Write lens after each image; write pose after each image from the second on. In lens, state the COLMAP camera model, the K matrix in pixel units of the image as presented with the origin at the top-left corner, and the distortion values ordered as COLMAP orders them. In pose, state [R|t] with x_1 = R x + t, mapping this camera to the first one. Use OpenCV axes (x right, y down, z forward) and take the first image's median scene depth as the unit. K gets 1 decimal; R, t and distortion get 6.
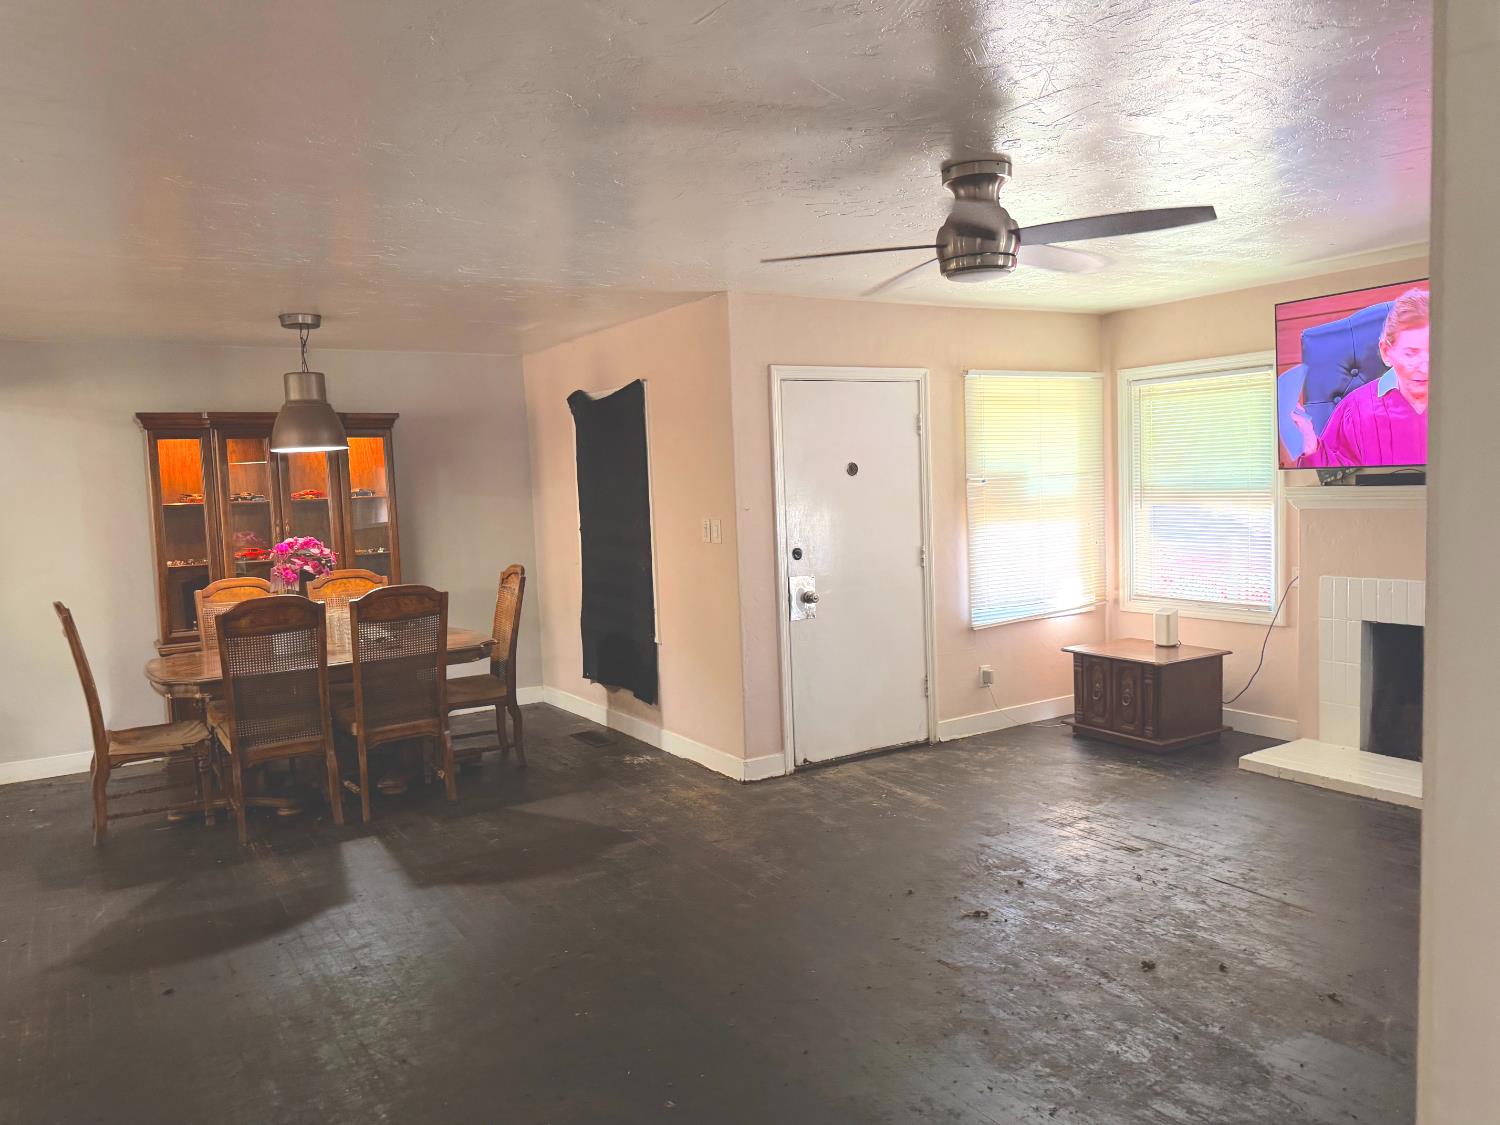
lens RADIAL K [[1059.0, 0, 745.9], [0, 1059.0, 559.6], [0, 0, 1]] dist [0.000449, -0.005554]
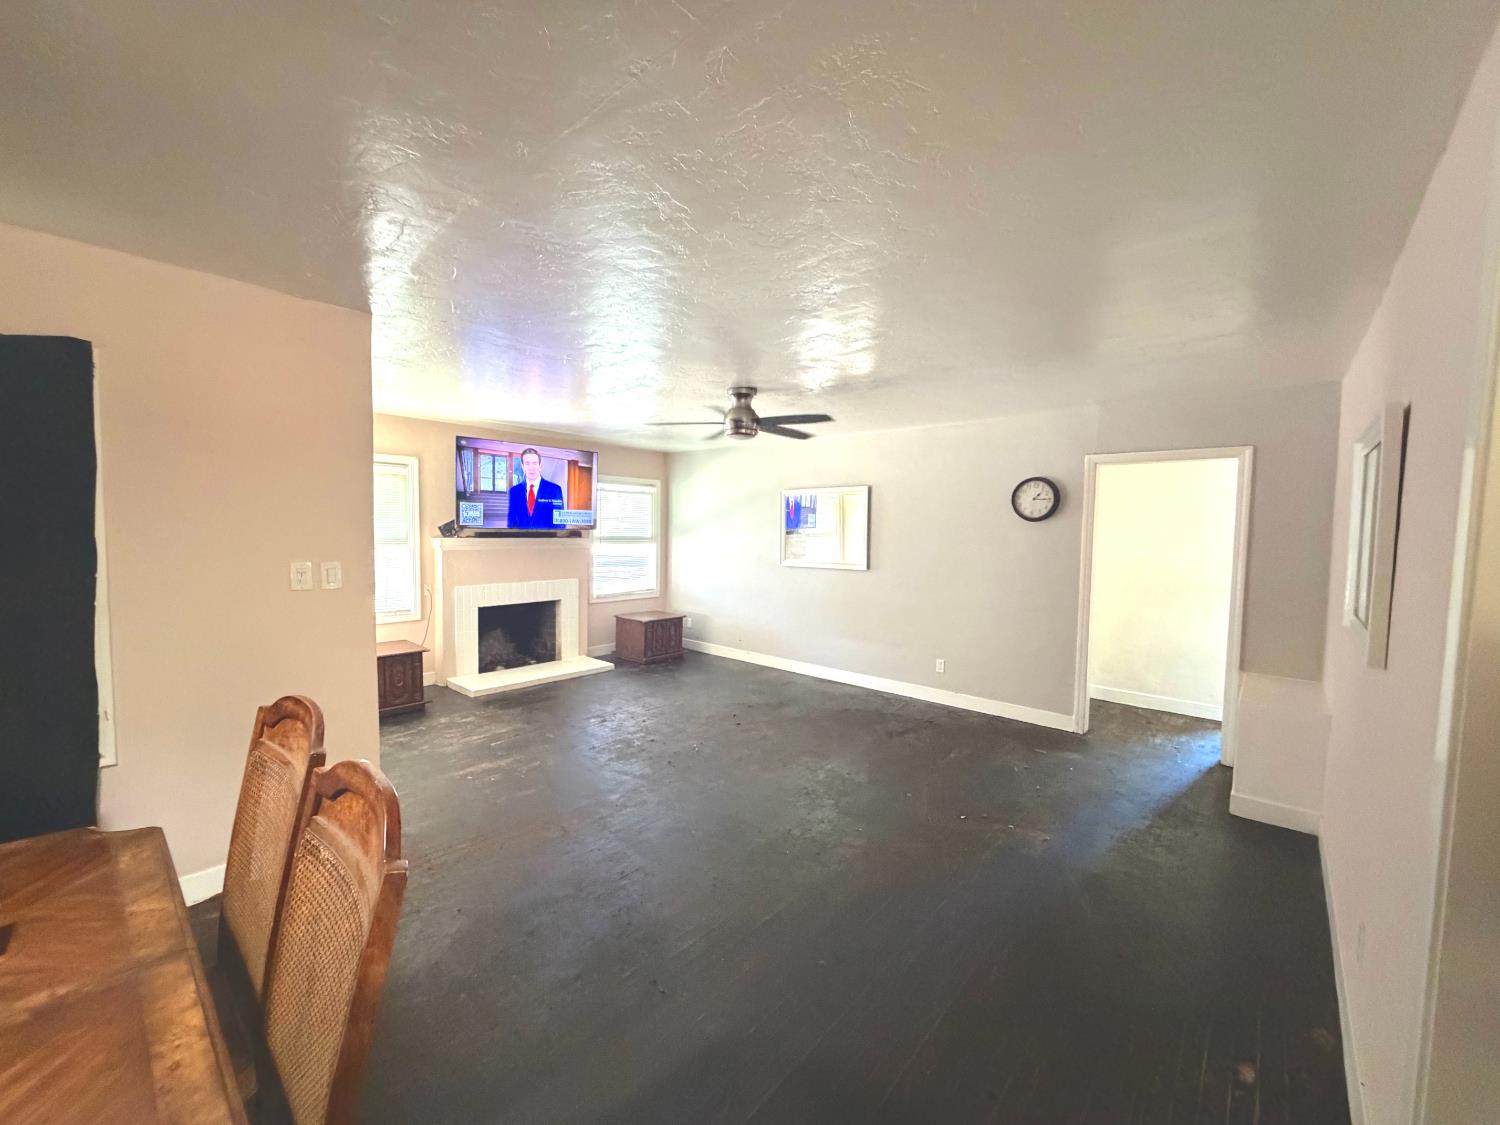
lens RADIAL K [[603.4, 0, 743.1], [0, 603.4, 563.2], [0, 0, 1]] dist [0.001640, -0.000280]
pose [[-0.280021, -0.018675, 0.959812, -0.650646], [0.075636, 0.996274, 0.041450, -0.032679], [-0.957010, 0.084203, -0.277565, 0.894395]]
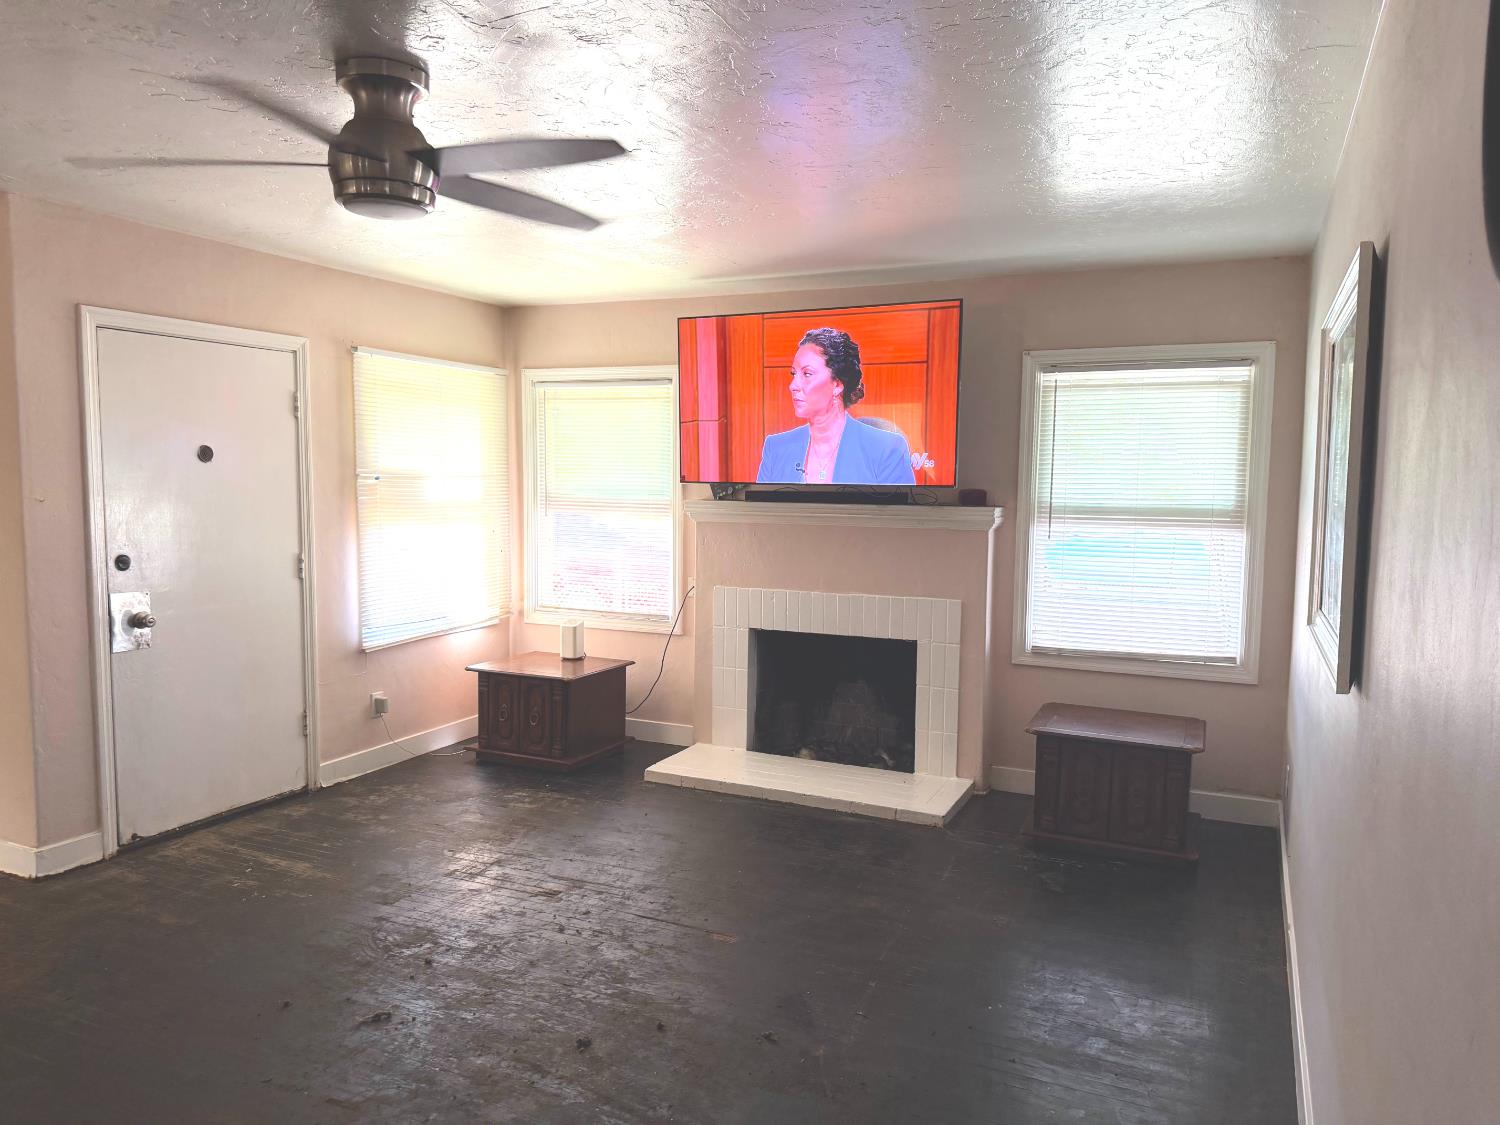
lens RADIAL K [[1059.0, 0, 745.9], [0, 1059.0, 559.6], [0, 0, 1]] dist [0.000449, -0.005554]
pose [[0.841382, 0.002258, 0.540436, 0.015136], [-0.001576, 0.999997, -0.001725, -0.007359], [-0.540438, 0.000600, 0.841383, 0.132635]]
